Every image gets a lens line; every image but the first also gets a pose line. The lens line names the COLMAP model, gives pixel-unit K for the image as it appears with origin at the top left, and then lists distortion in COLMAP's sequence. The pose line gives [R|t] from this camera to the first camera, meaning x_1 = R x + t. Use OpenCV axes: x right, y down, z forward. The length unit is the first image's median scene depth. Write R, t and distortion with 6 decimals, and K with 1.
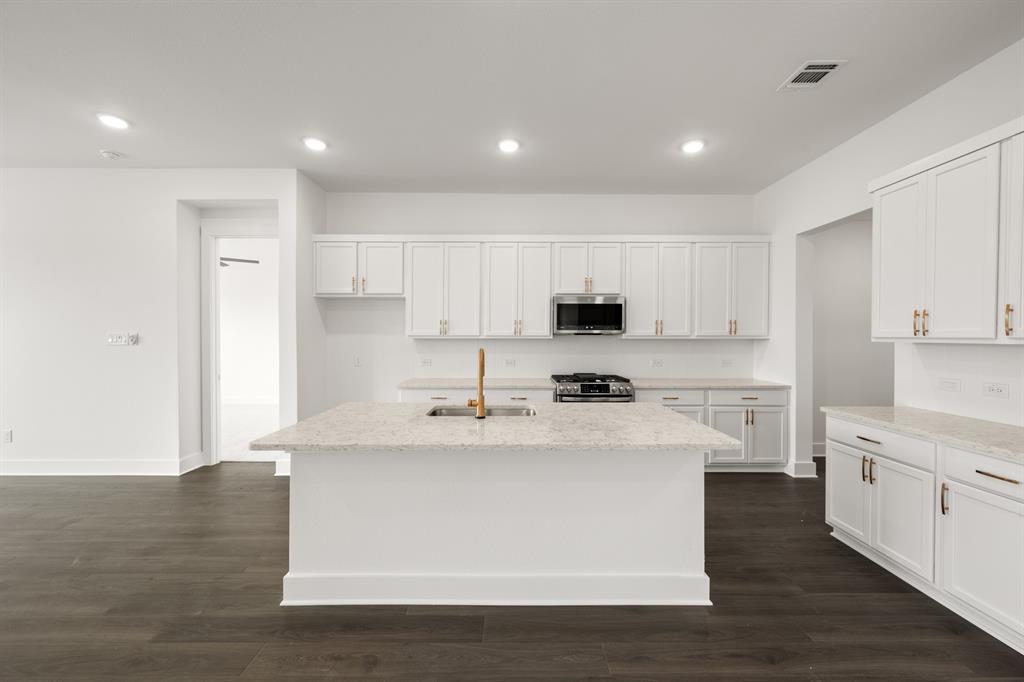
lens RADIAL K [[404.7, 0, 511.5], [0, 404.7, 340.8], [0, 0, 1]] dist [0.003516, 0.000117]
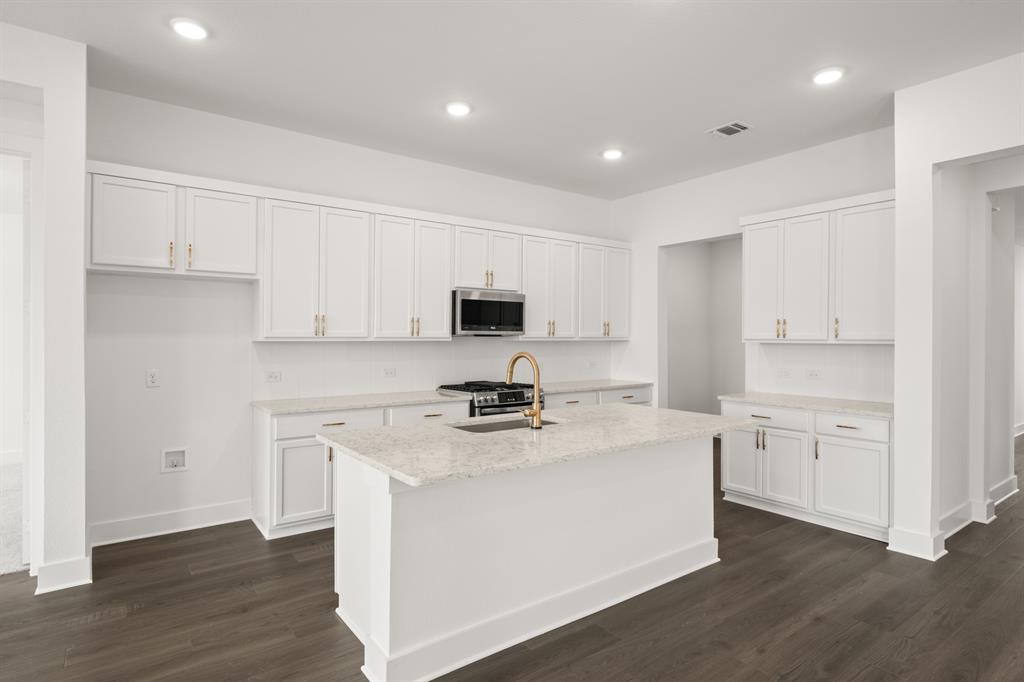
lens RADIAL K [[556.1, 0, 512.7], [0, 556.1, 340.6], [0, 0, 1]] dist [0.010318, -0.003635]
pose [[0.801887, -0.003311, 0.597467, -0.518009], [0.006128, 0.999978, -0.002683, -0.002430], [-0.597444, 0.005813, 0.801889, 0.016574]]
